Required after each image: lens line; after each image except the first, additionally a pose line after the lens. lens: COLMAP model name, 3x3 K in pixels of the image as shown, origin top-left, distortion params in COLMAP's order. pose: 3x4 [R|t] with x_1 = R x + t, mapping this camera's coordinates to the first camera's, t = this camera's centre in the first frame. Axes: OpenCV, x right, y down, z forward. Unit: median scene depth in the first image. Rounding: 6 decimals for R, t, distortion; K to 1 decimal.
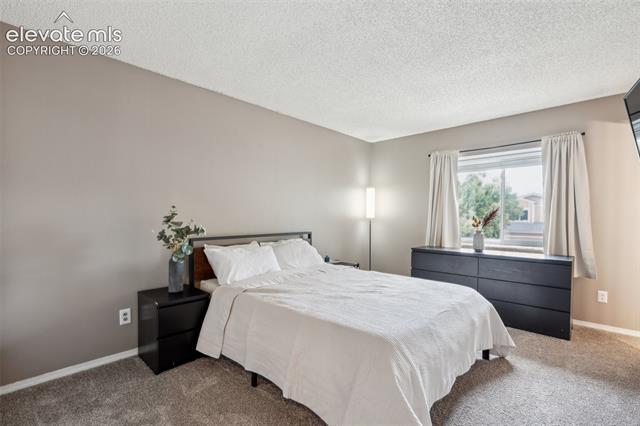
lens RADIAL K [[287.6, 0, 321.1], [0, 287.6, 214.9], [0, 0, 1]] dist [-0.000603, 0.000281]
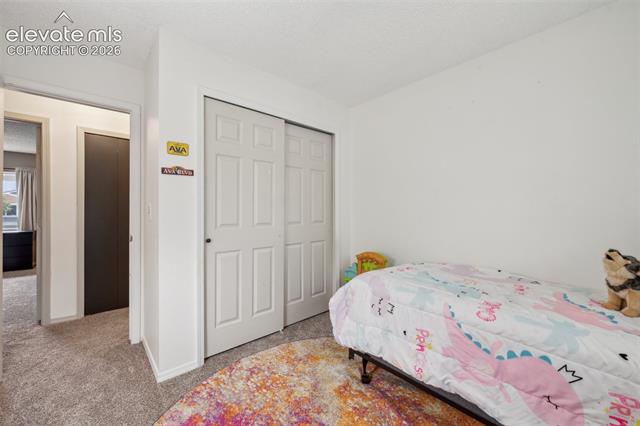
lens RADIAL K [[256.9, 0, 320.7], [0, 256.9, 210.9], [0, 0, 1]] dist [0.000306, 0.001132]
pose [[0.084590, -0.005651, 0.996400, -0.747959], [0.003408, 0.999980, 0.005382, 0.014023], [-0.996410, 0.002940, 0.084608, -1.132586]]
